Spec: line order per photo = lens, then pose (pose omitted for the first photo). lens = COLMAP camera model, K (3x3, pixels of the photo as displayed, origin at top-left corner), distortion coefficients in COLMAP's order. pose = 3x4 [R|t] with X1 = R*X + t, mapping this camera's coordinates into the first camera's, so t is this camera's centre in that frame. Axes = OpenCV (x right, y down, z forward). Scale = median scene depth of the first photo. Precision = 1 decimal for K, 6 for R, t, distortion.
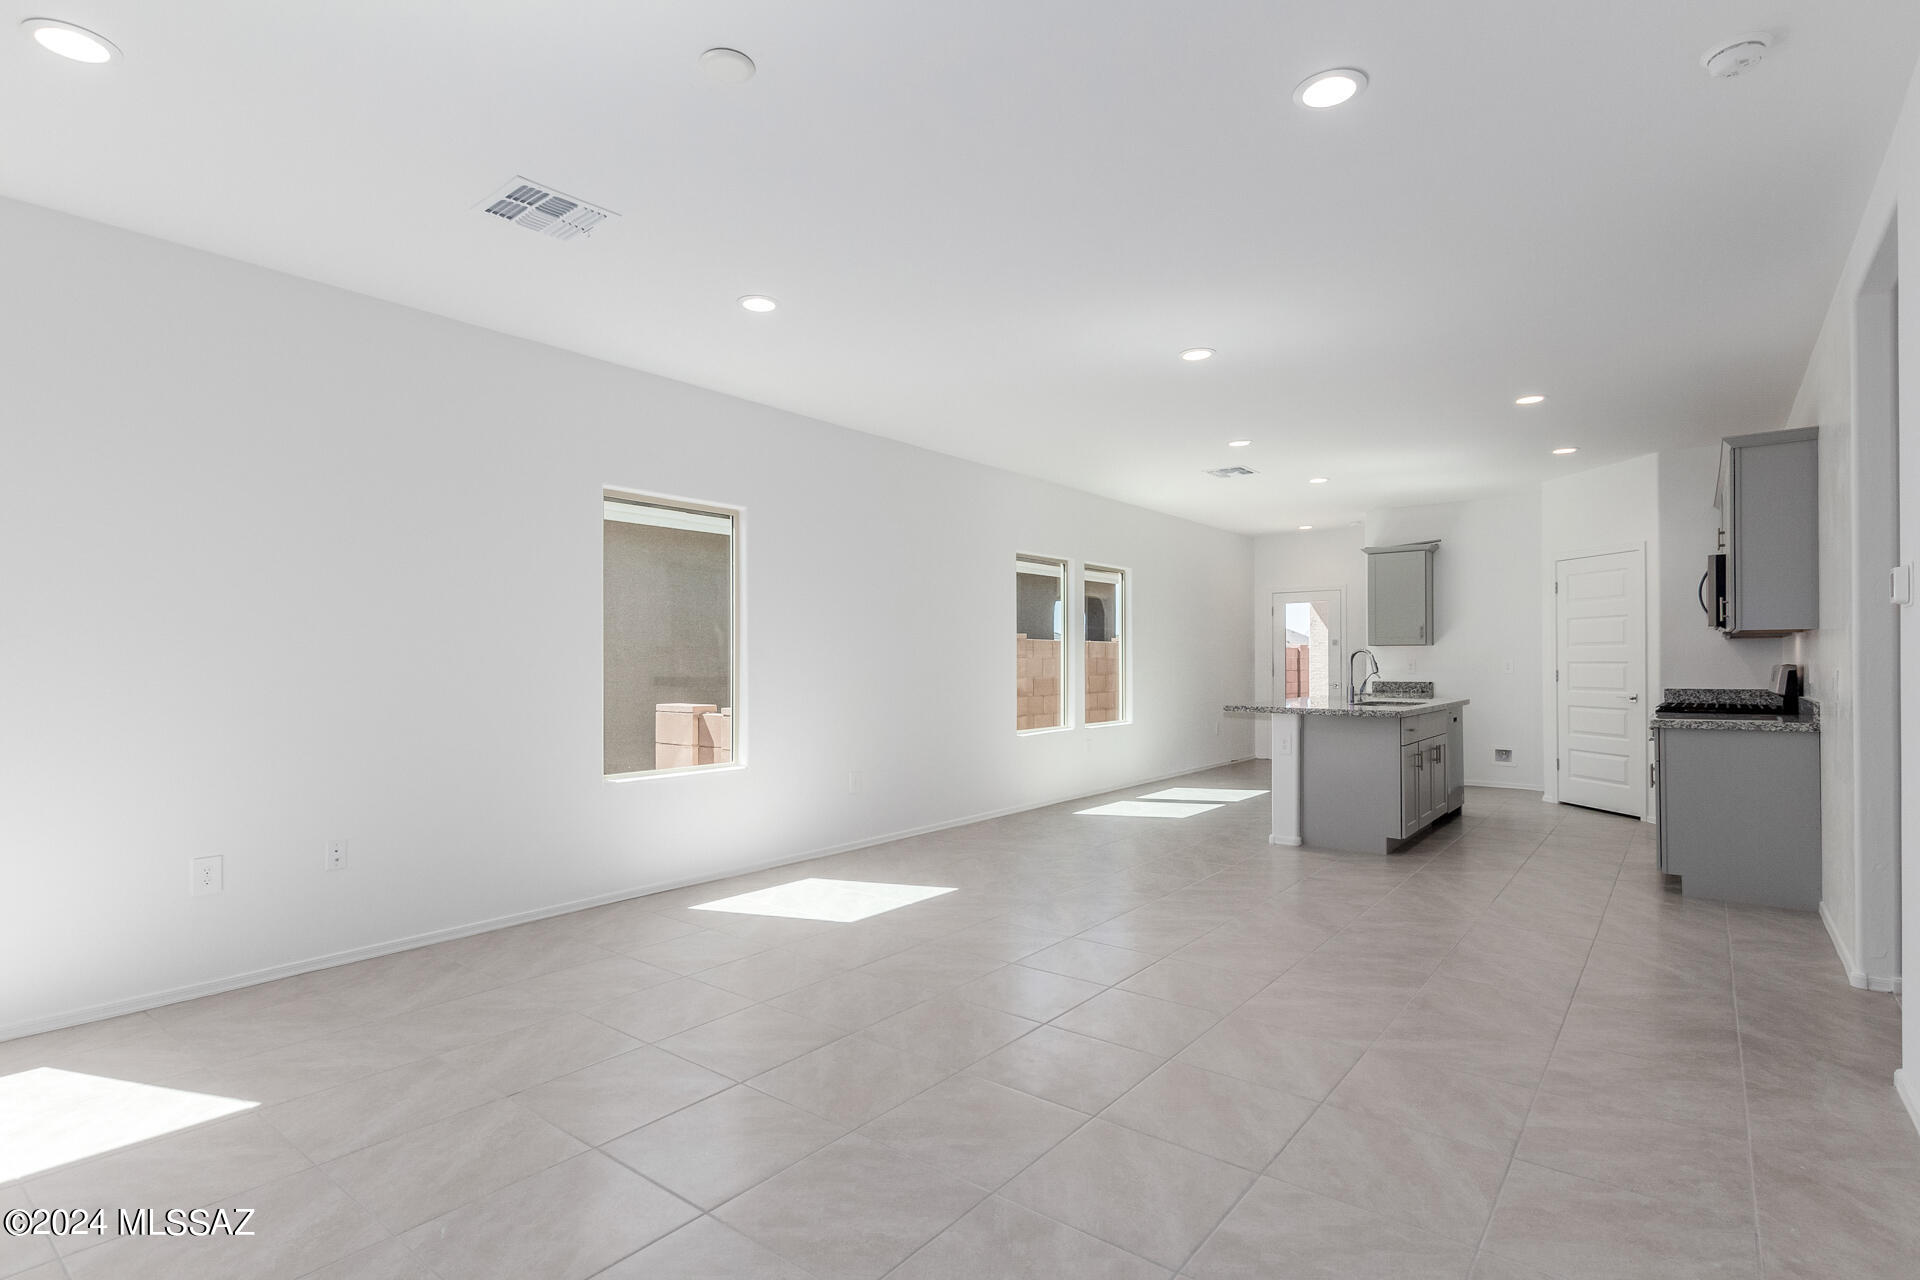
lens RADIAL K [[932.3, 0, 956.9], [0, 932.3, 653.2], [0, 0, 1]] dist [0.016067, -0.005102]
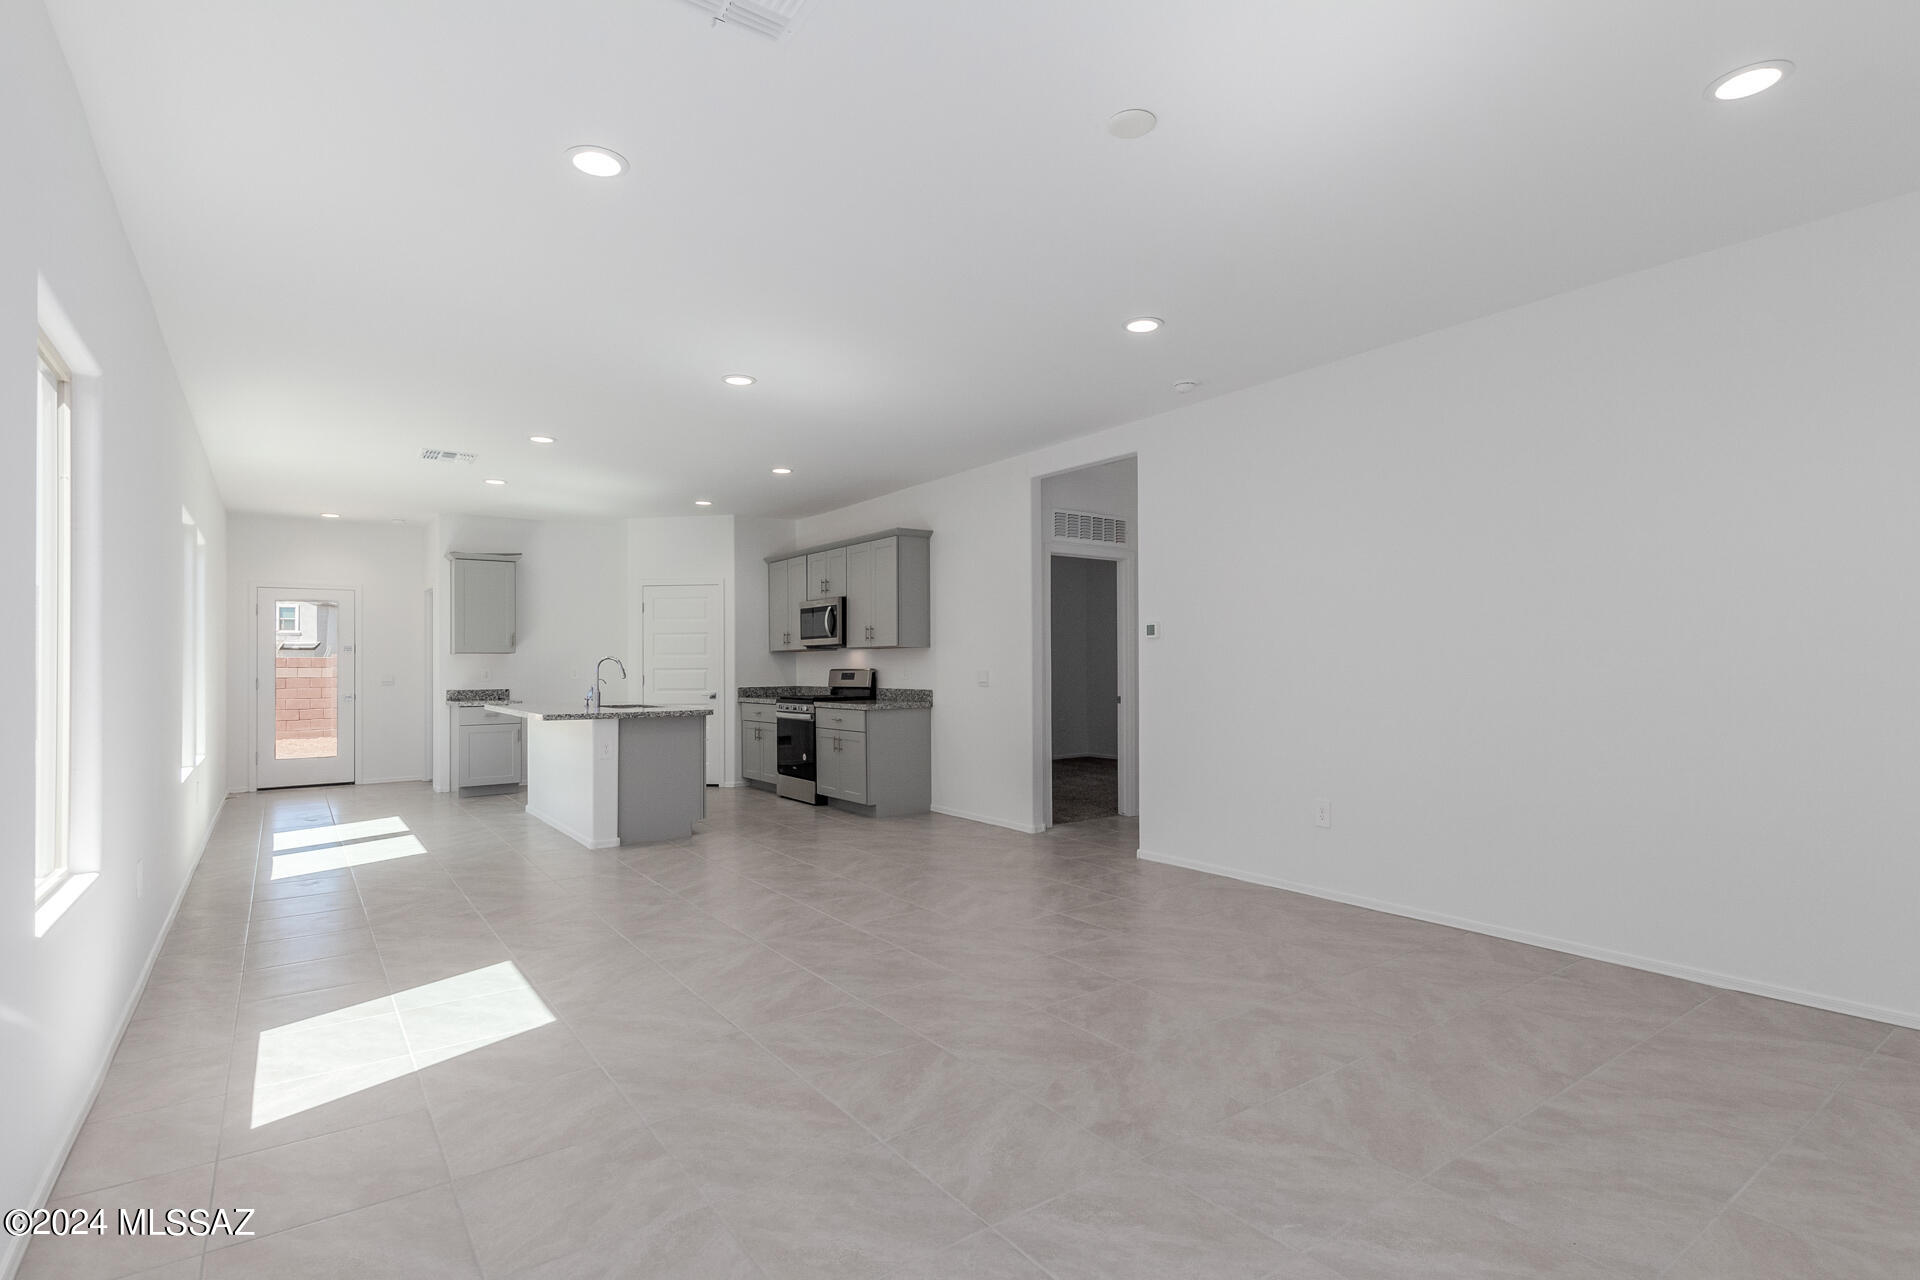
lens RADIAL K [[932.3, 0, 967.9], [0, 932.3, 653.7], [0, 0, 1]] dist [0.016067, -0.005102]
pose [[0.266961, 0.012826, 0.963622, -0.451017], [-0.002295, 0.999917, -0.012674, 0.004868], [-0.963704, 0.001172, 0.266969, 0.296696]]
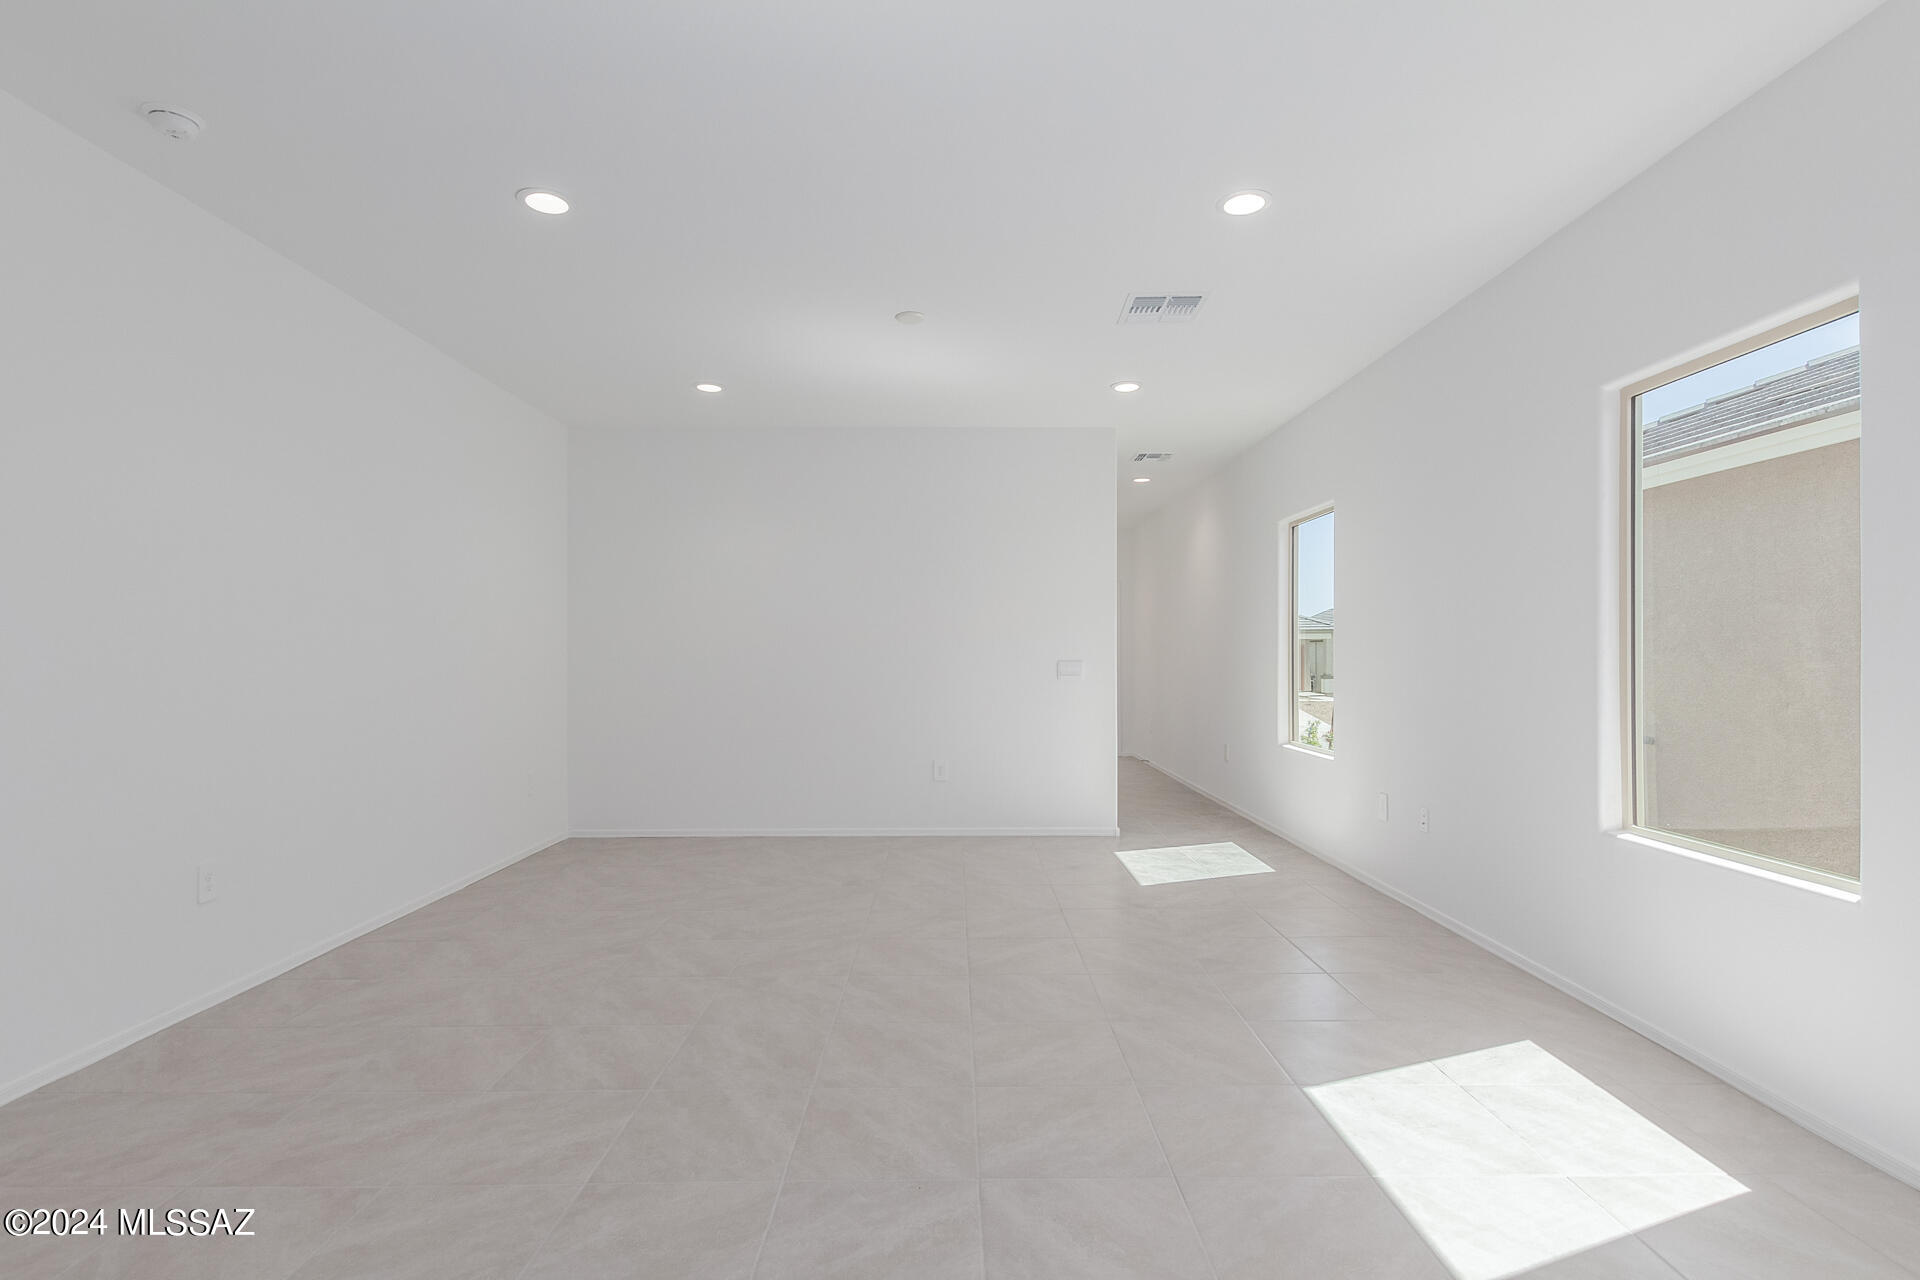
lens RADIAL K [[932.3, 0, 962.2], [0, 932.3, 656.5], [0, 0, 1]] dist [0.016067, -0.005102]
pose [[-0.778675, 0.003808, -0.627416, 0.262435], [0.010163, 0.999927, -0.006543, 0.008844], [0.627346, -0.011471, -0.778656, 0.808810]]
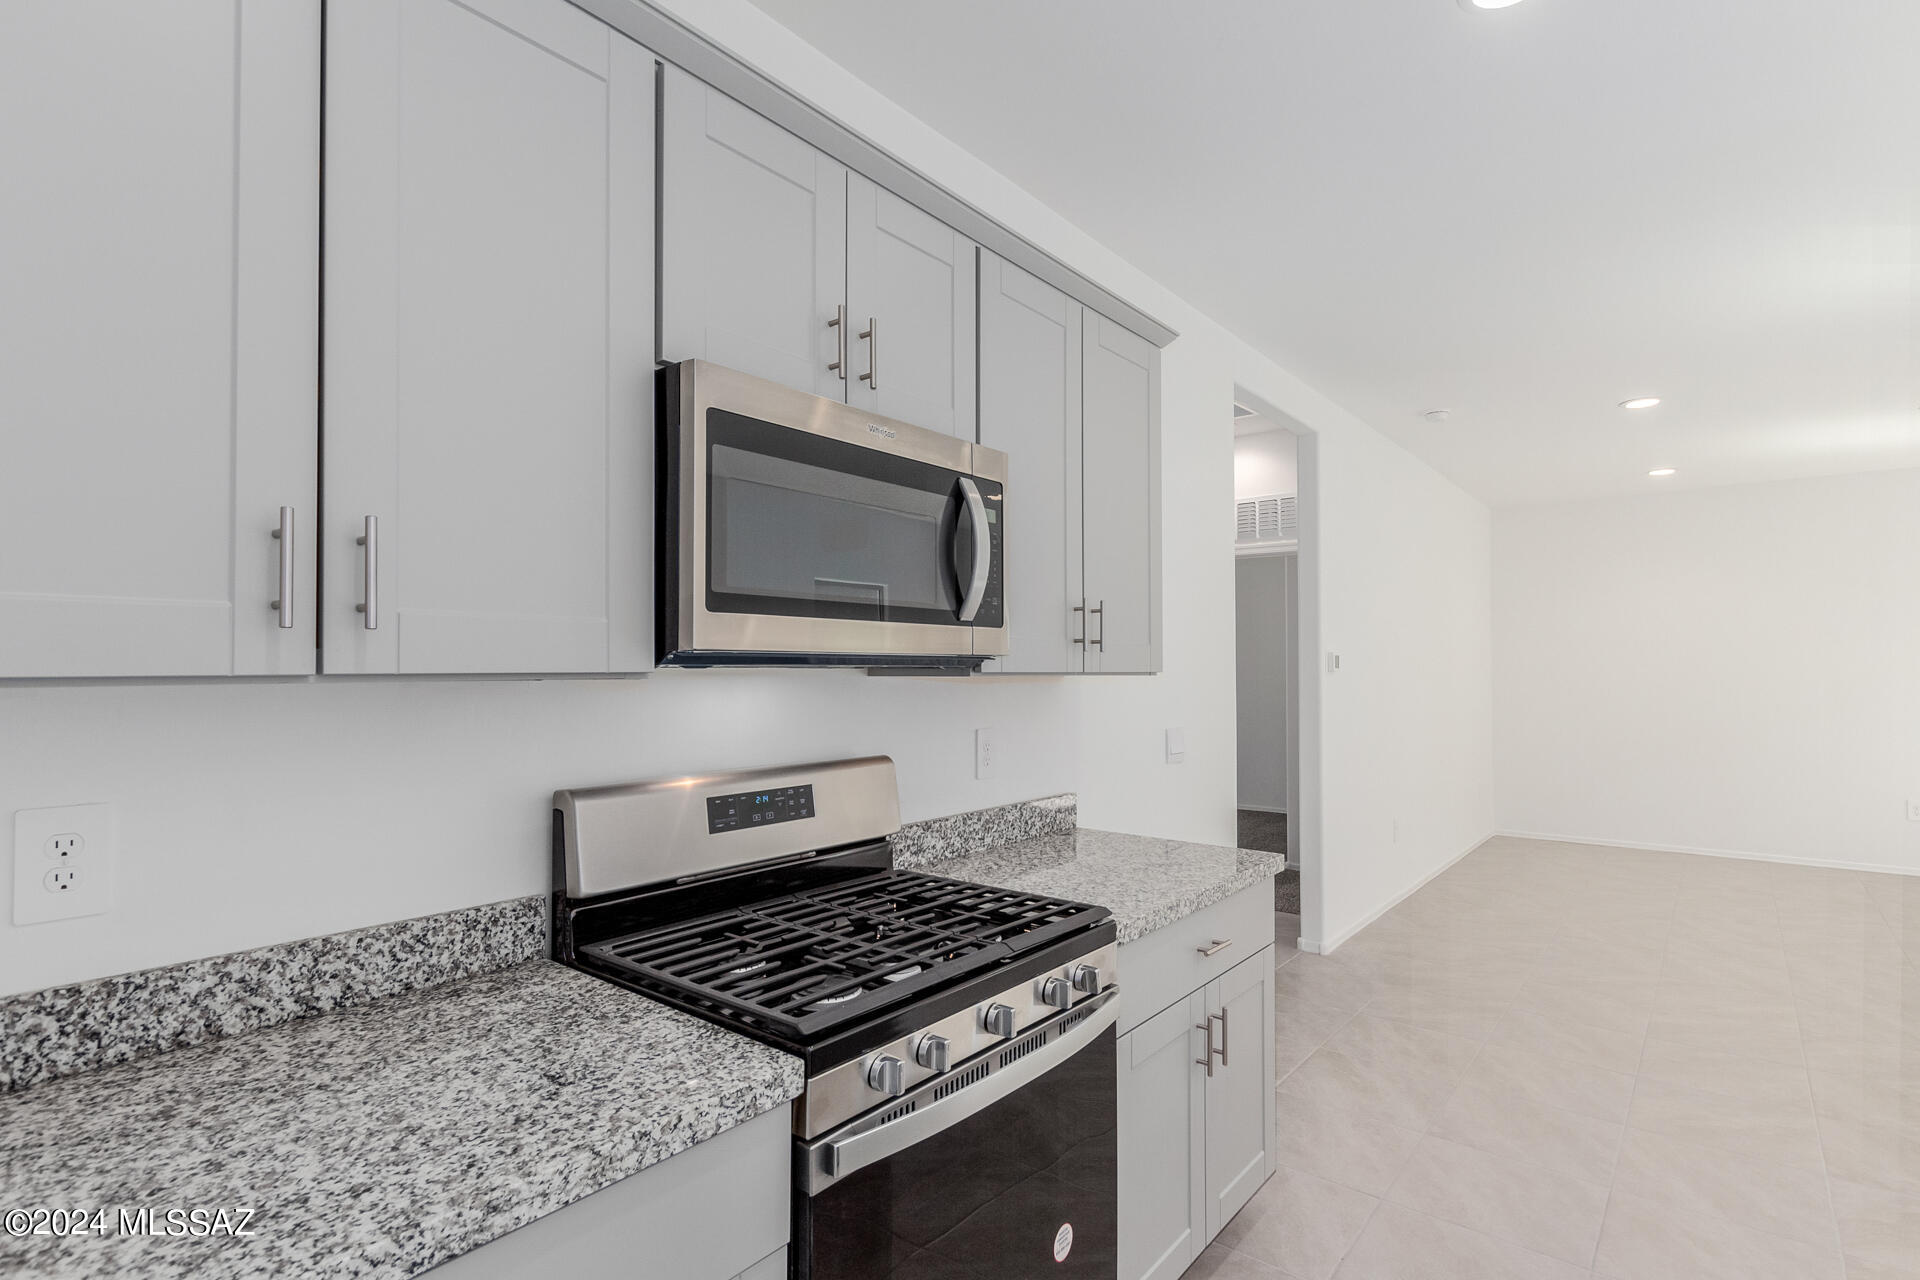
lens RADIAL K [[932.3, 0, 956.4], [0, 932.3, 666.0], [0, 0, 1]] dist [0.016067, -0.005102]
pose [[-0.999845, 0.004761, 0.016924, 0.611073], [0.004493, 0.999864, -0.015841, -0.014282], [-0.016997, -0.015763, -0.999731, 1.012807]]
